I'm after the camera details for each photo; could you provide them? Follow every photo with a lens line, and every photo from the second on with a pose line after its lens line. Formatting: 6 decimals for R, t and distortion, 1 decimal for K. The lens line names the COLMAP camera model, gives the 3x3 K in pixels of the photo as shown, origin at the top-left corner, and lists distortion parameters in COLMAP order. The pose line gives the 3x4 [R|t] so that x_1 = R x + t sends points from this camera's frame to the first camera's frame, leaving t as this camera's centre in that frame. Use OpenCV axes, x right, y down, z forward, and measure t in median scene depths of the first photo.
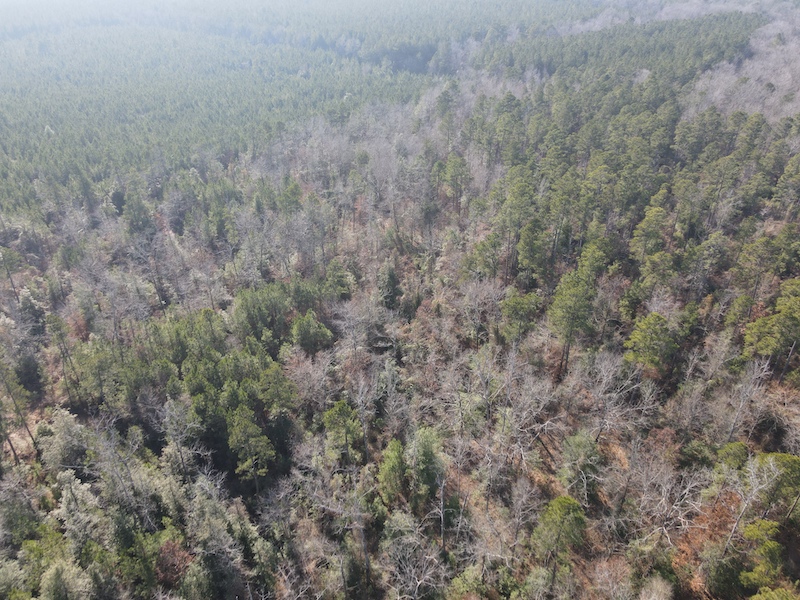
lens RADIAL K [[579.9, 0, 399.7], [0, 579.9, 301.1], [0, 0, 1]] dist [0.023631, -0.011272]
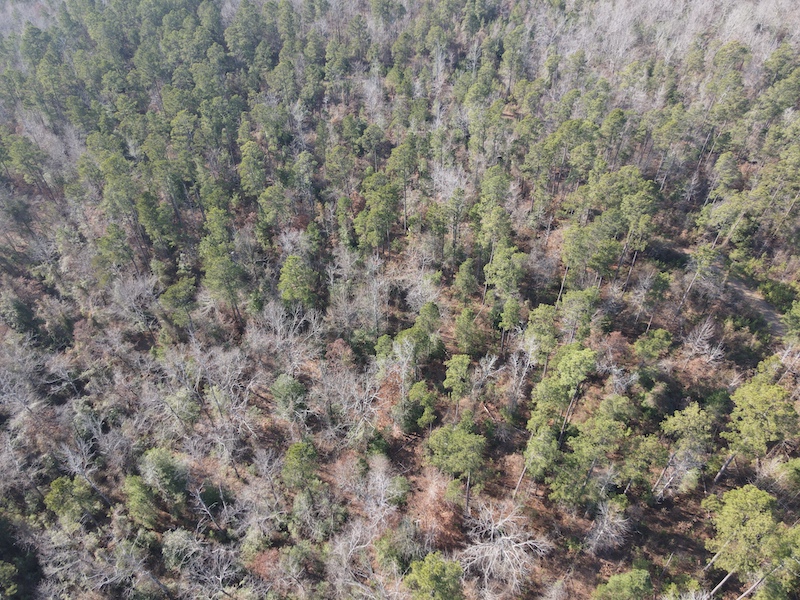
lens RADIAL K [[579.9, 0, 398.9], [0, 579.9, 299.8], [0, 0, 1]] dist [0.023631, -0.011272]
pose [[0.749462, -0.460864, 0.475301, 0.001203], [0.352346, 0.885467, 0.302986, -0.113180], [-0.560499, -0.059606, 0.826008, -0.064501]]
